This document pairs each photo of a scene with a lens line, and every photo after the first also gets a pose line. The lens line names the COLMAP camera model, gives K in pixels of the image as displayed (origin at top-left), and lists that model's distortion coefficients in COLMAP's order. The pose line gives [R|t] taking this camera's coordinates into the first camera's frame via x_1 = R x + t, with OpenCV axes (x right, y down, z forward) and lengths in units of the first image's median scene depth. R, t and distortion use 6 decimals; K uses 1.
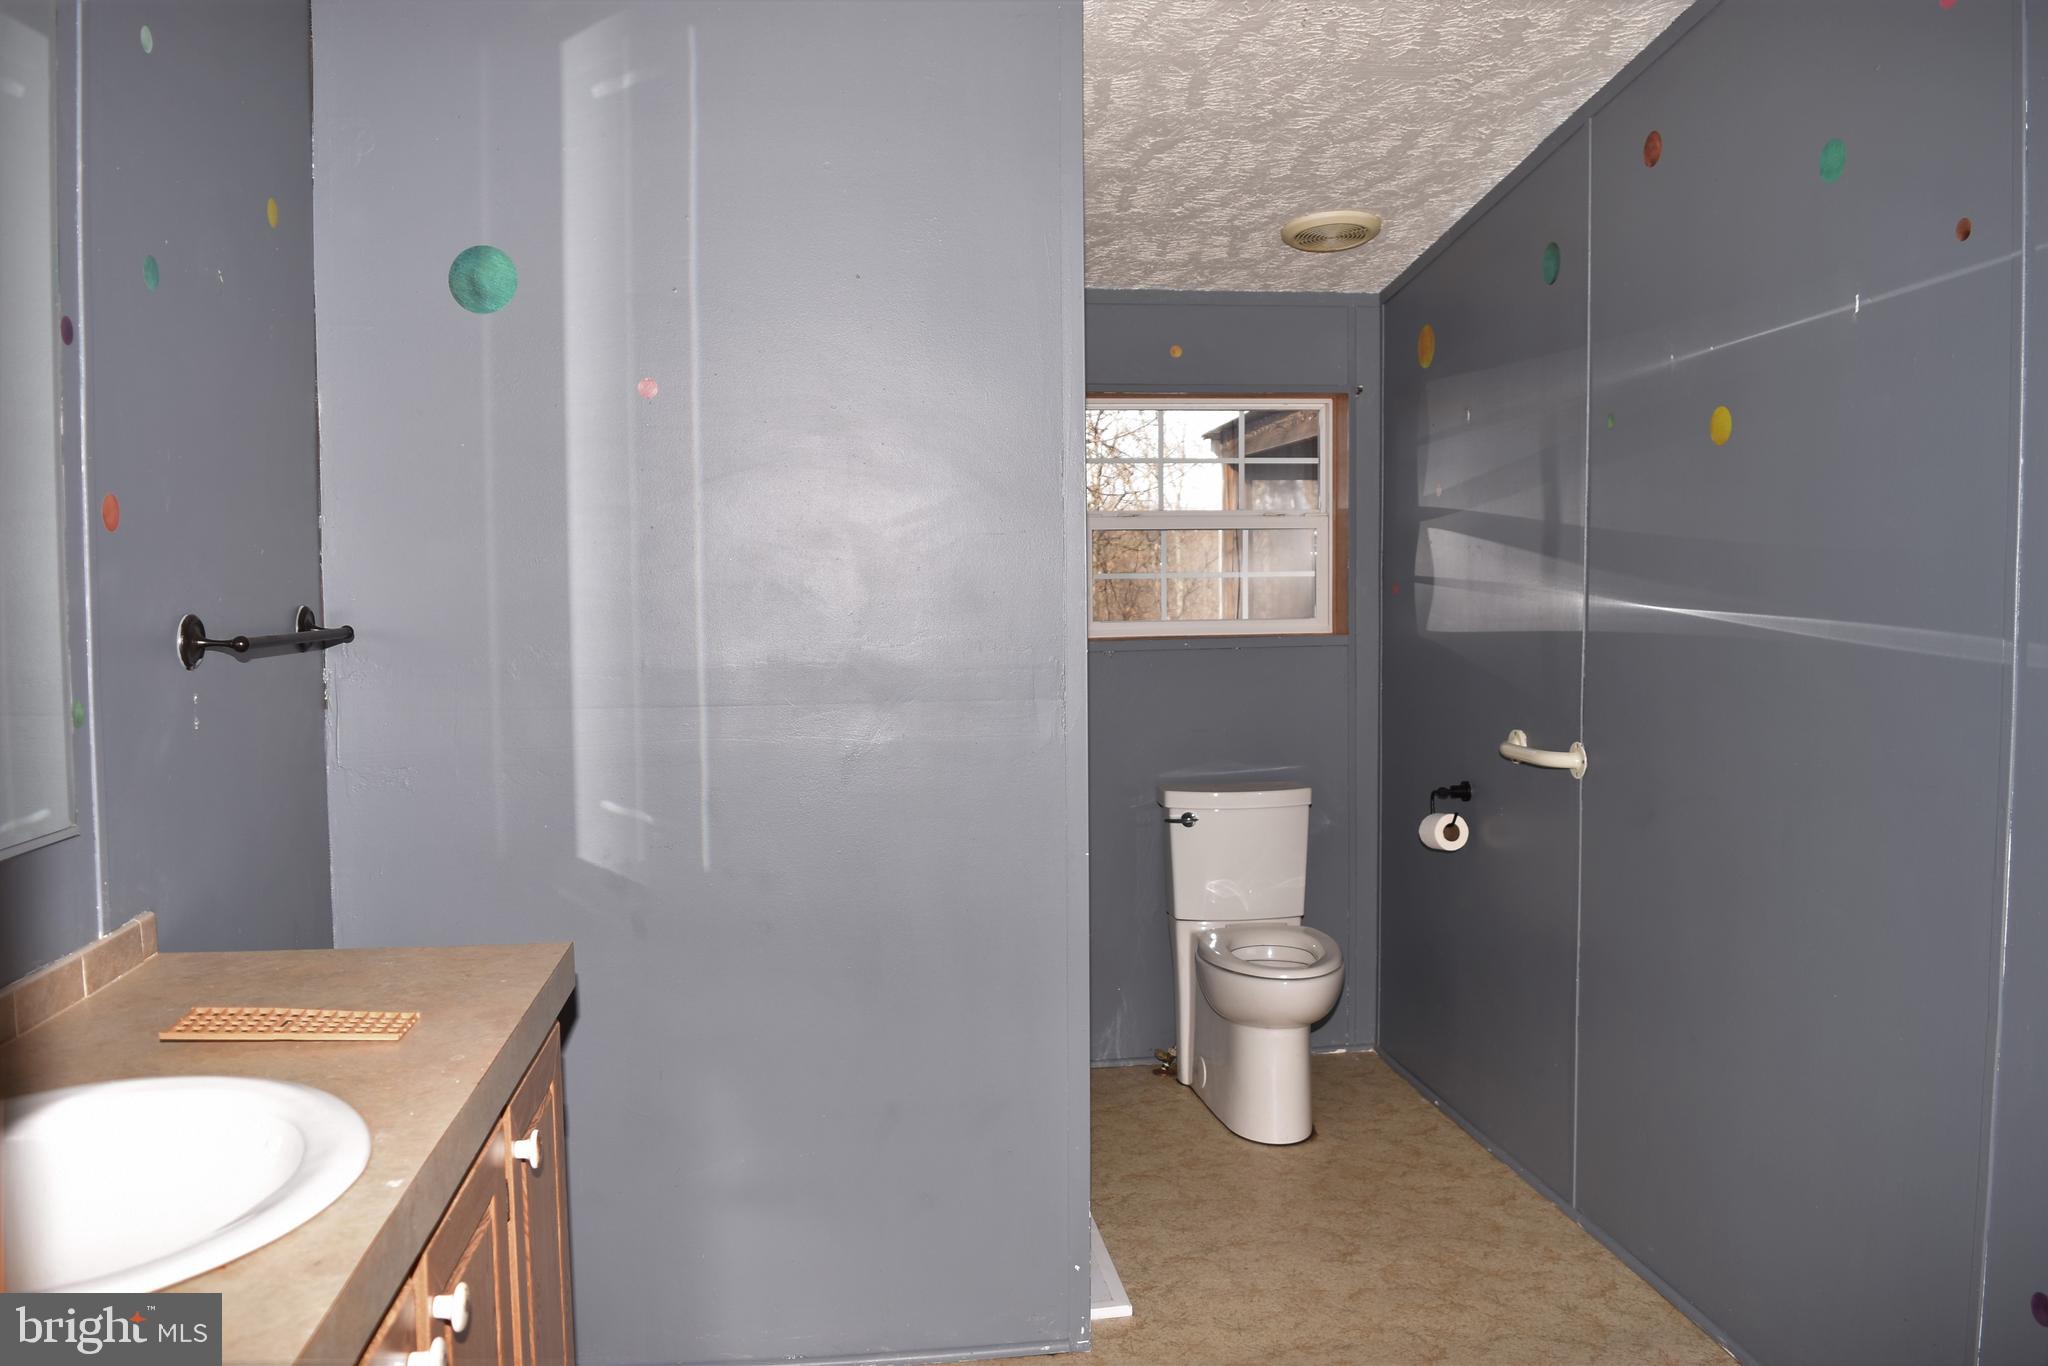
lens RADIAL K [[1652.2, 0, 1027.9], [0, 1652.2, 682.8], [0, 0, 1]] dist [-0.047414, 0.003421]
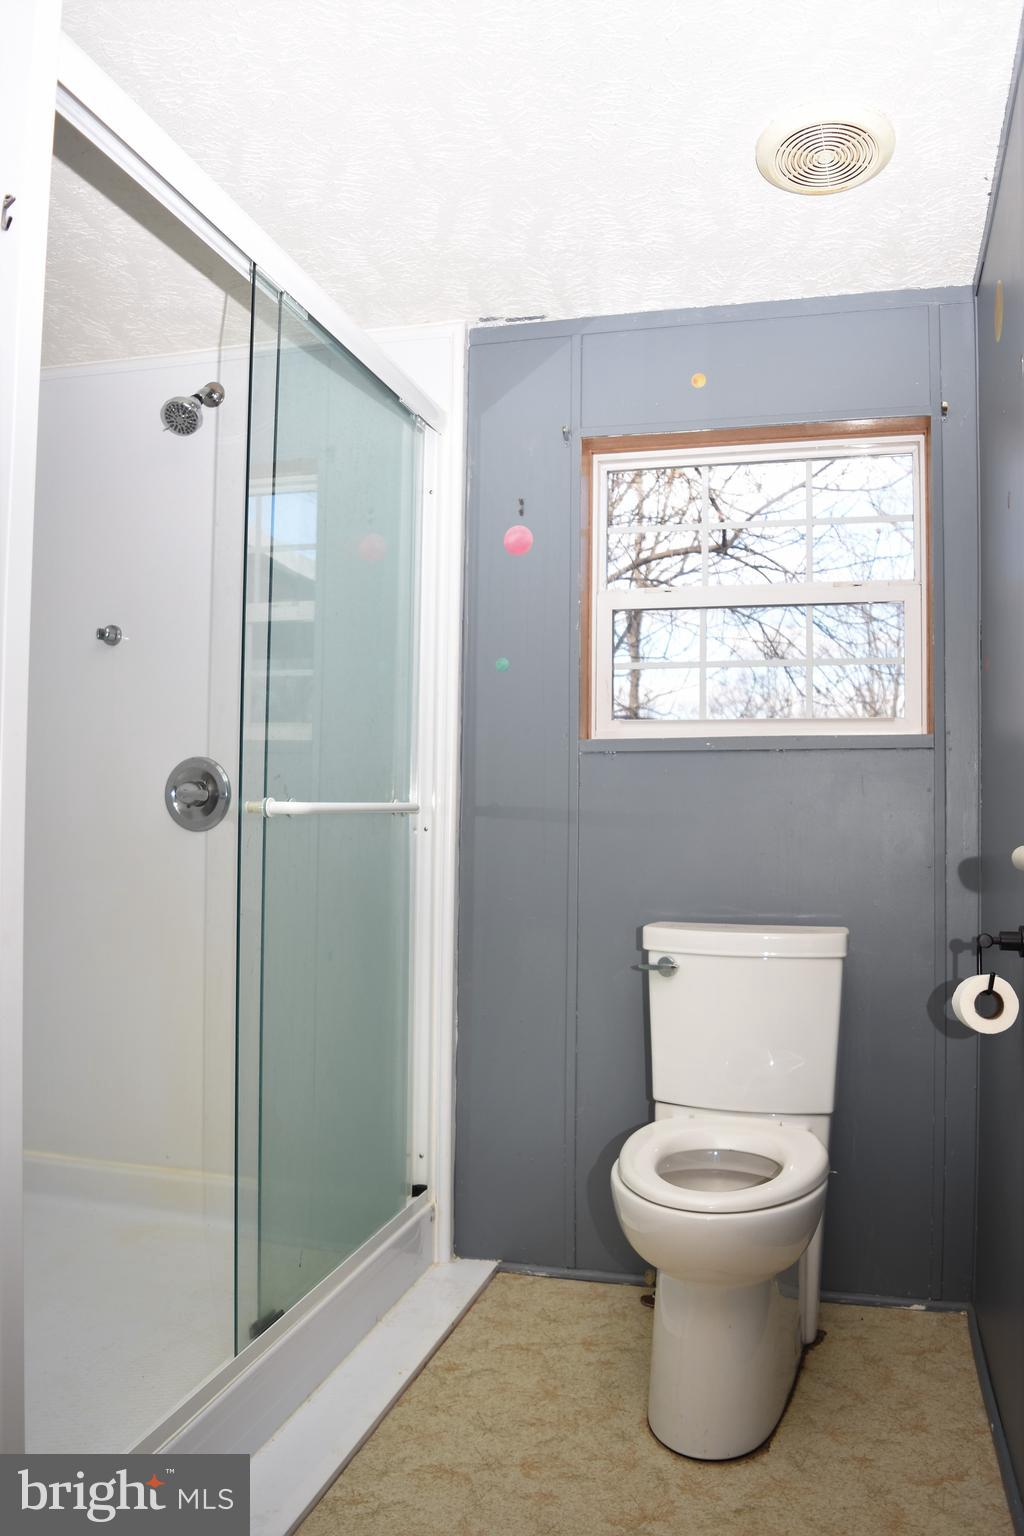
lens RADIAL K [[1239.2, 0, 510.3], [0, 1239.2, 768.3], [0, 0, 1]] dist [-0.047414, 0.003421]
pose [[0.923326, 0.001671, -0.384014, 0.246453], [-0.037975, 0.995486, -0.086976, 0.044539], [0.382135, 0.094890, 0.919222, 0.445031]]
